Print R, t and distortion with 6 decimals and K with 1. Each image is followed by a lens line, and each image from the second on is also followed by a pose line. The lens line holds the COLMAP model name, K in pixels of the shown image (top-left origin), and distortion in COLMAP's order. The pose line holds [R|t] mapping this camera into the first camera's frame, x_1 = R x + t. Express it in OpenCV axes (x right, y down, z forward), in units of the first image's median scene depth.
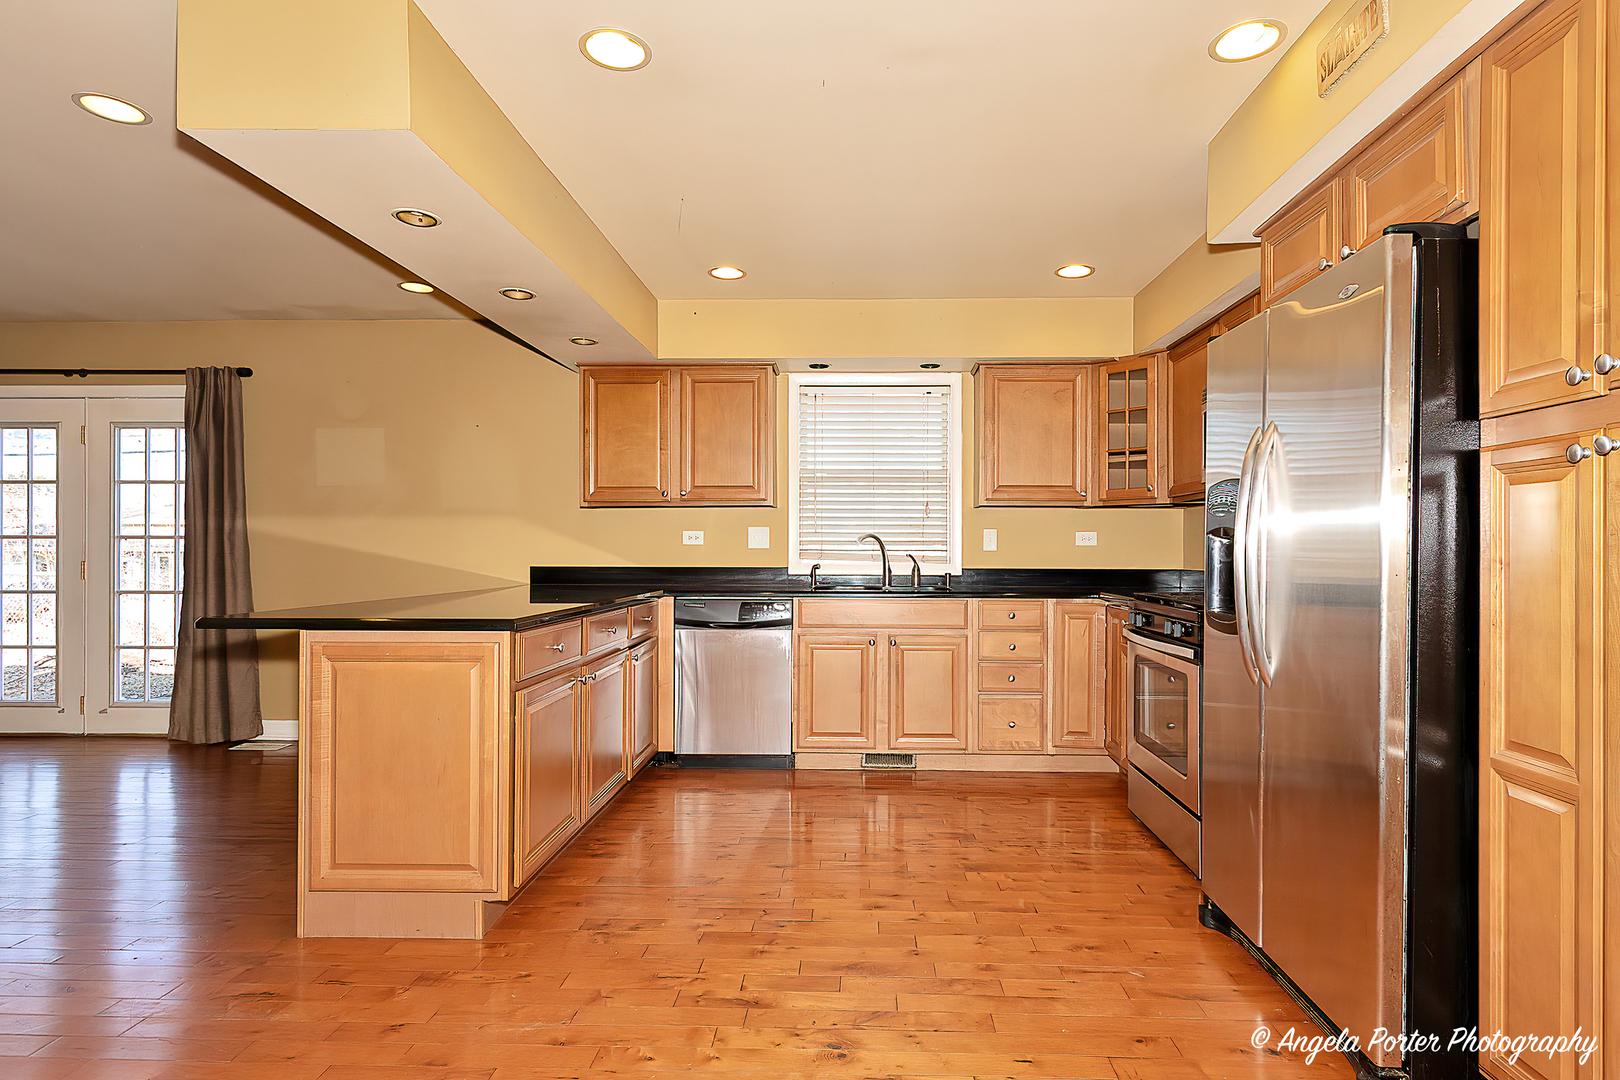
lens RADIAL K [[854.0, 0, 831.5], [0, 854.0, 551.2], [0, 0, 1]] dist [-0.000221, 0.000197]
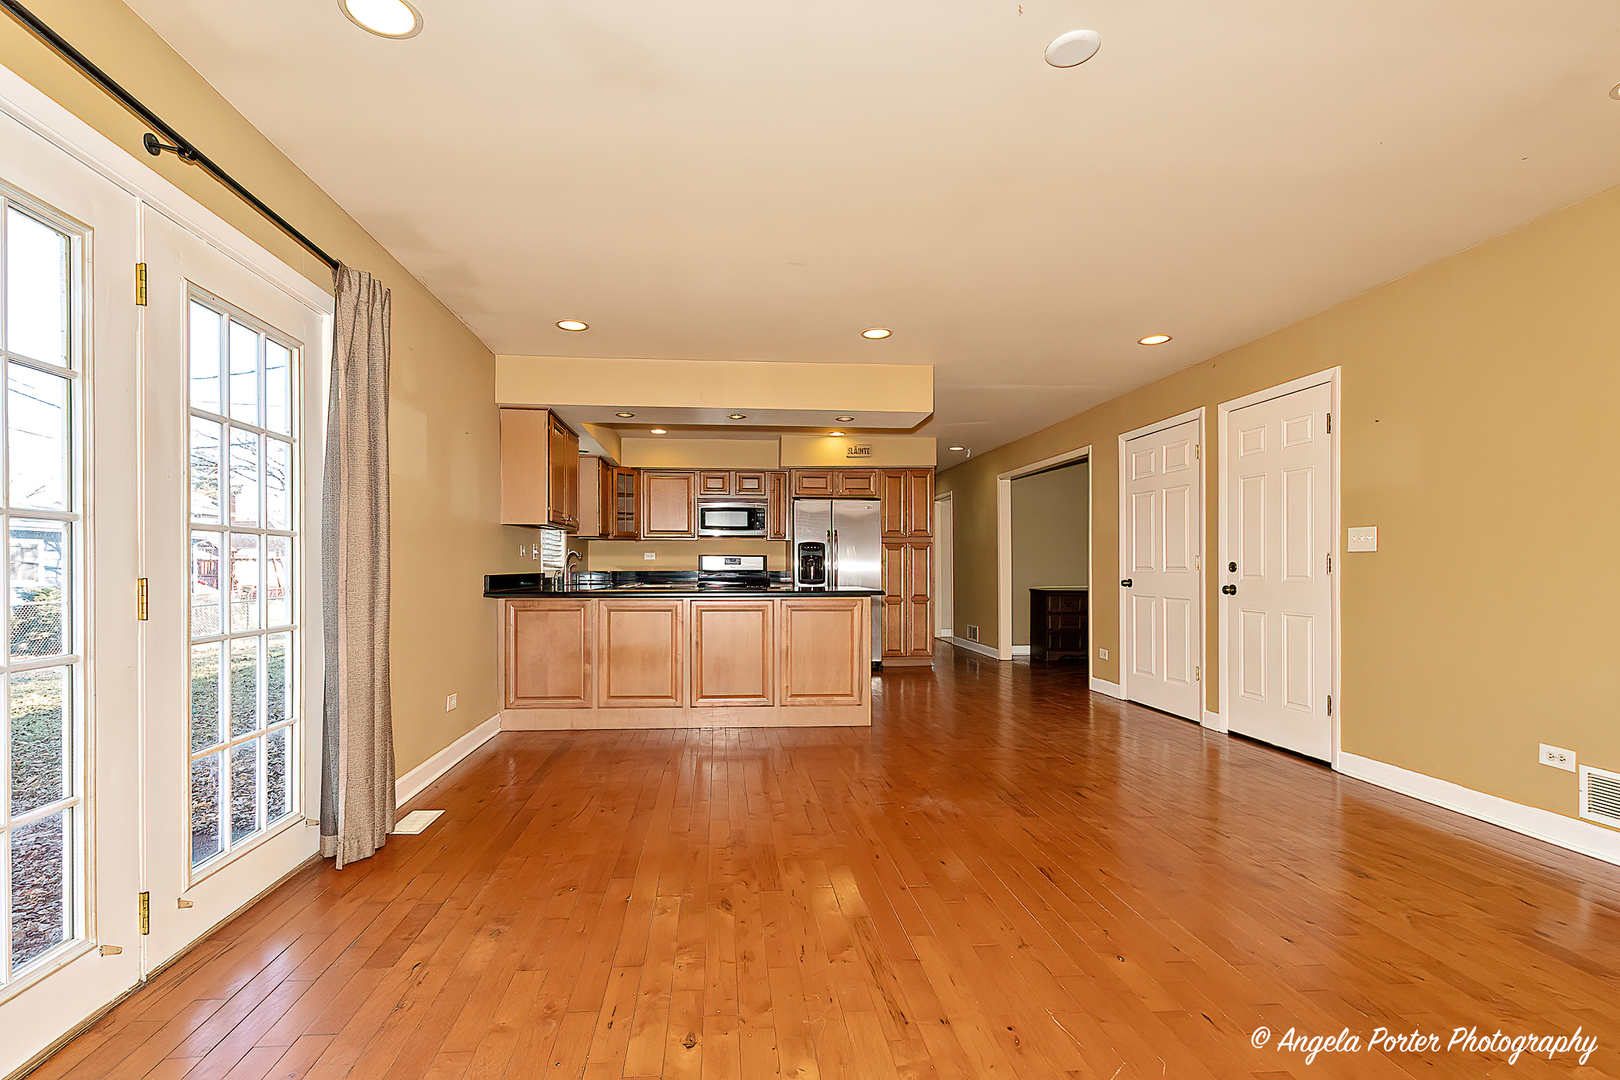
lens RADIAL K [[803.5, 0, 810.0], [0, 803.5, 540.0], [0, 0, 1]] dist [-0.000169, -0.000039]
pose [[-0.185239, 0.030182, 0.982230, -1.582231], [0.004498, 0.999544, -0.029865, 0.005662], [-0.982683, -0.001114, -0.185290, 0.903519]]
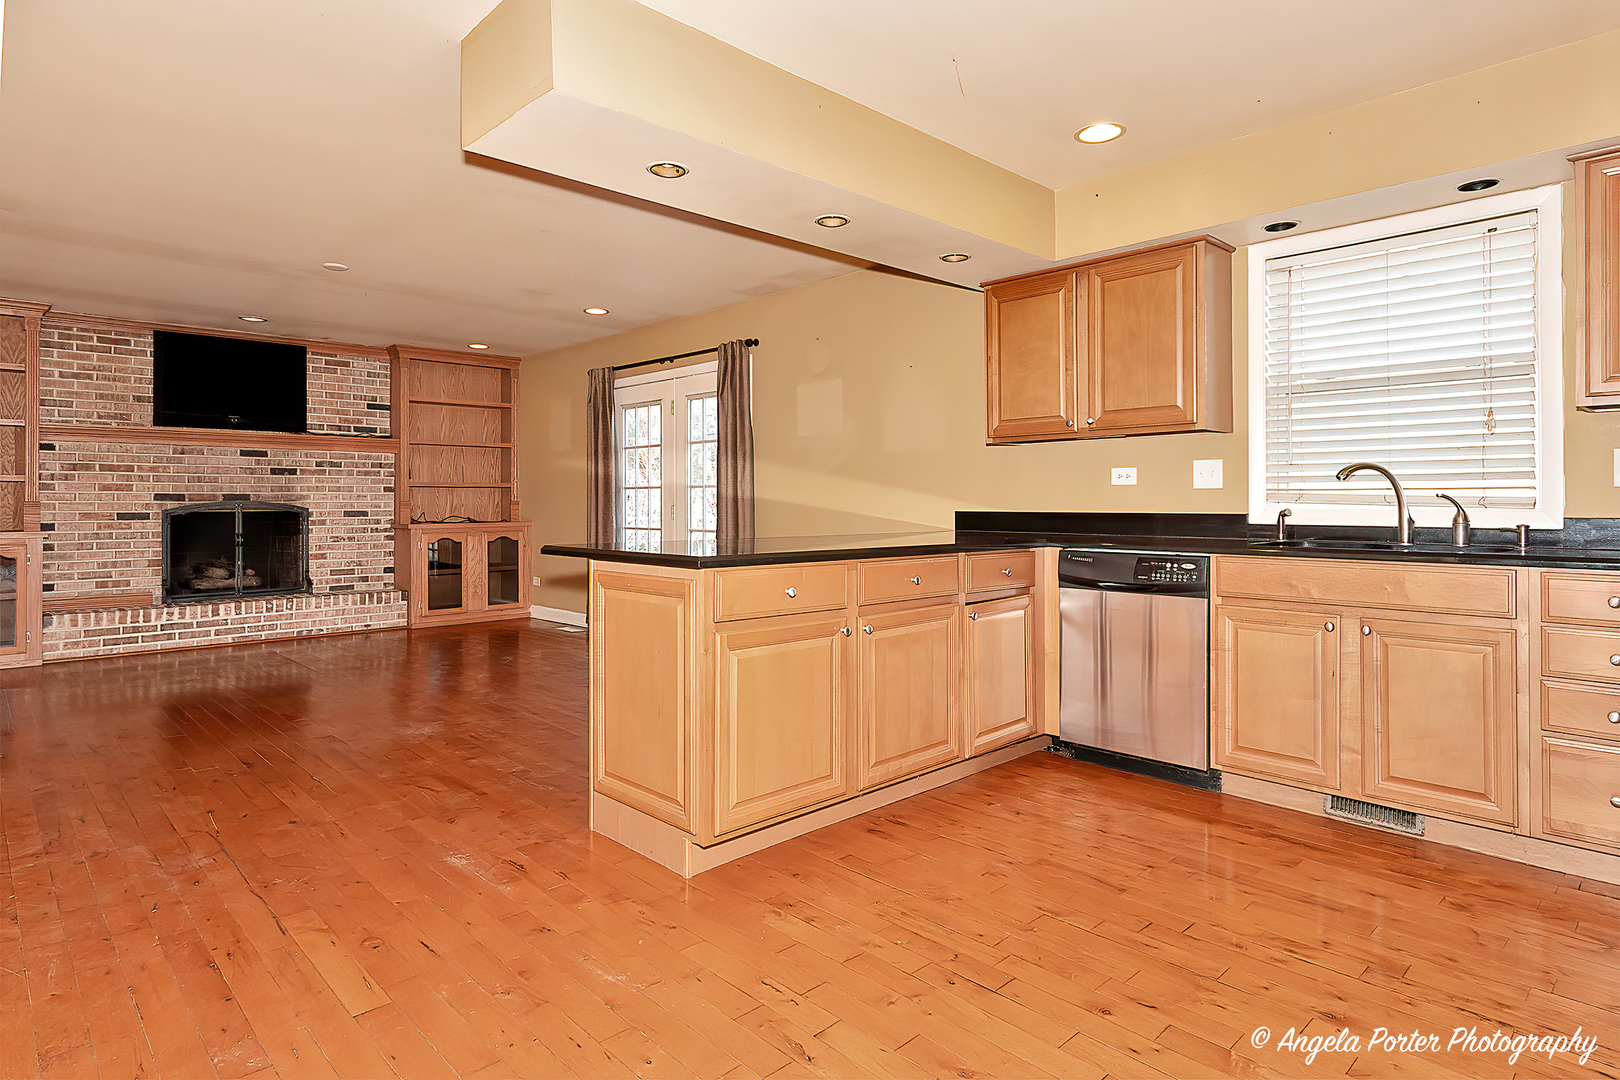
lens RADIAL K [[894.9, 0, 761.1], [0, 894.9, 502.5], [0, 0, 1]] dist [-0.001966, 0.000735]
pose [[0.695043, -0.001733, -0.718966, 0.230209], [0.000781, 0.999998, -0.001656, 0.011128], [0.718968, 0.000590, 0.695043, 0.196423]]
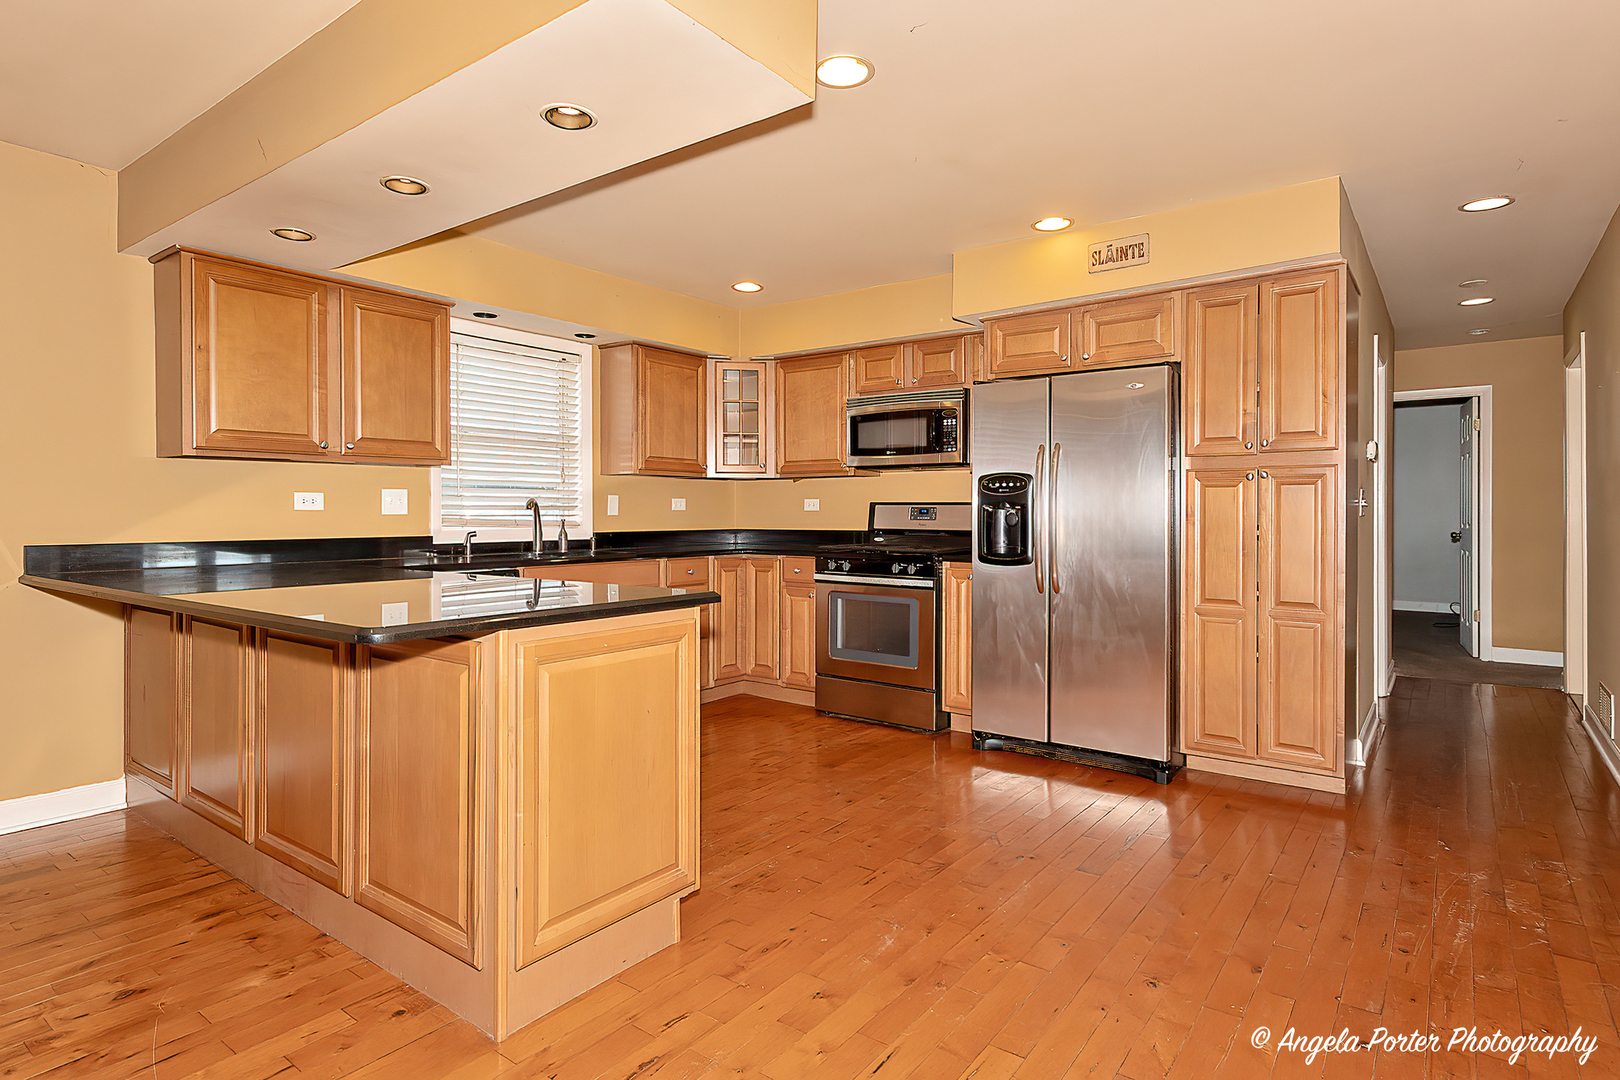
lens RADIAL K [[869.8, 0, 805.0], [0, 869.8, 515.9], [0, 0, 1]] dist [0.002435, 0.000152]
pose [[0.566179, -0.006904, 0.824254, -0.631207], [0.003668, 0.999976, 0.005857, -0.006091], [-0.824274, -0.000293, 0.566191, 0.202528]]
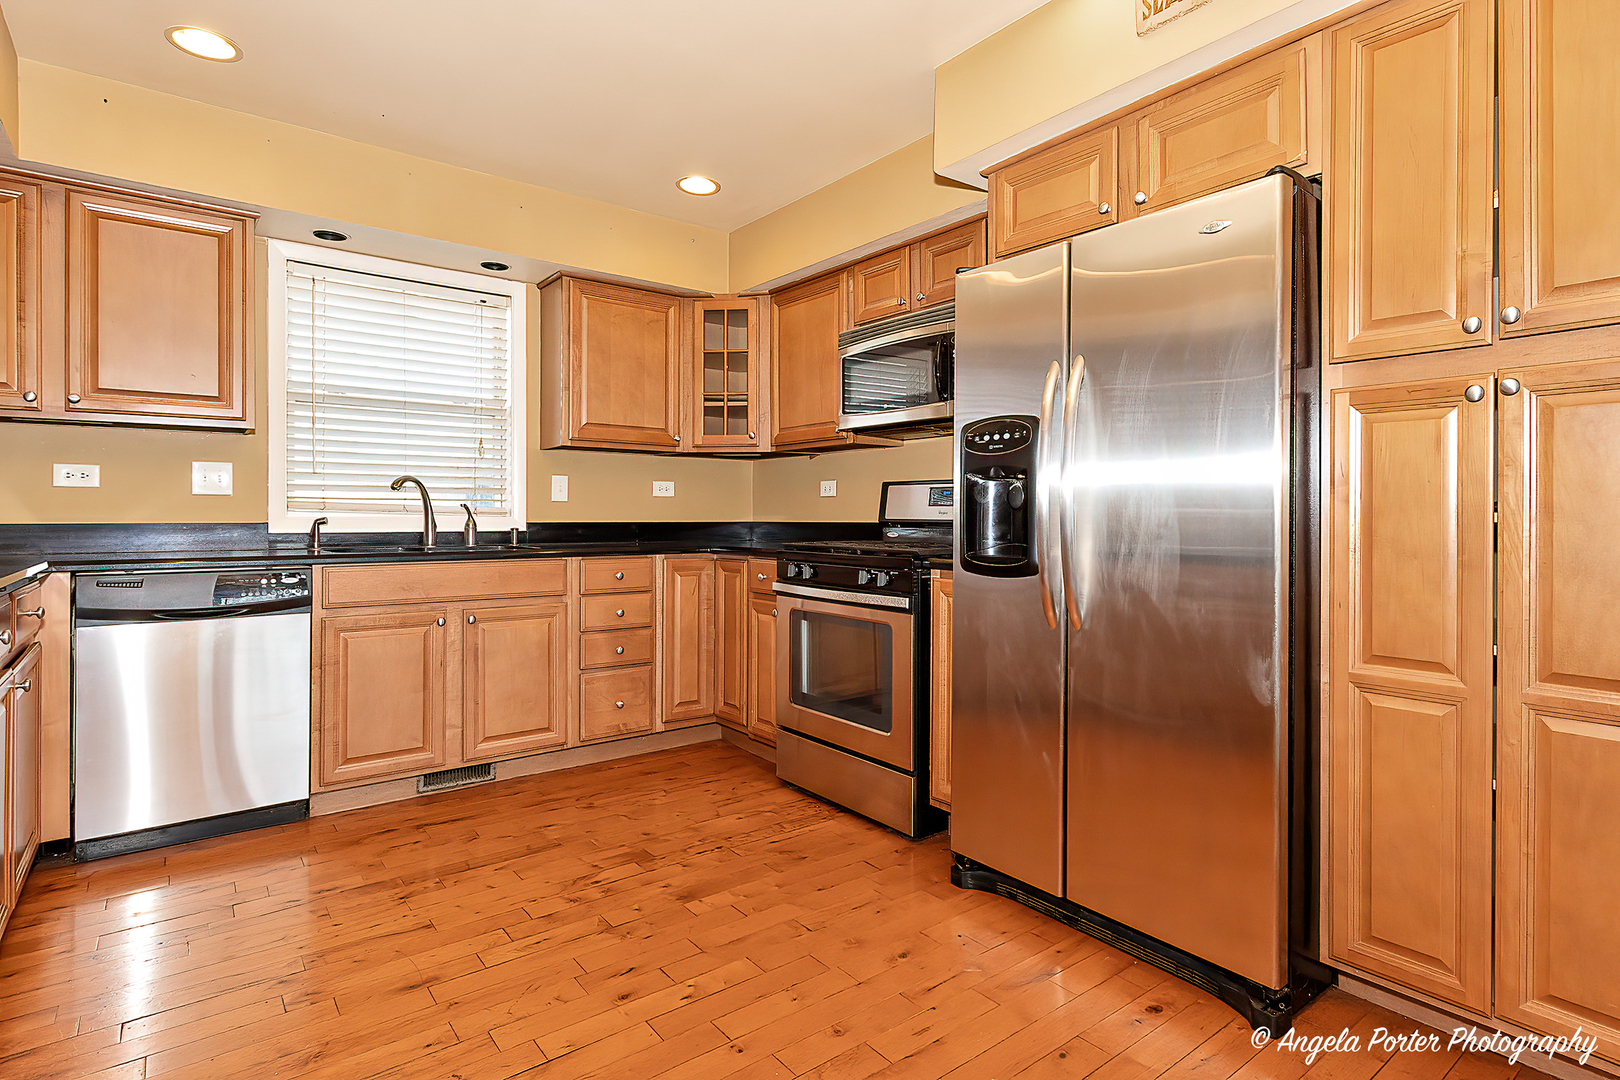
lens RADIAL K [[822.6, 0, 826.7], [0, 822.6, 517.7], [0, 0, 1]] dist [-0.001631, -0.000339]
pose [[0.757436, -0.002430, 0.652905, -0.157375], [0.001171, 0.999997, 0.002364, 0.015179], [-0.652909, -0.001026, 0.757436, 0.236262]]
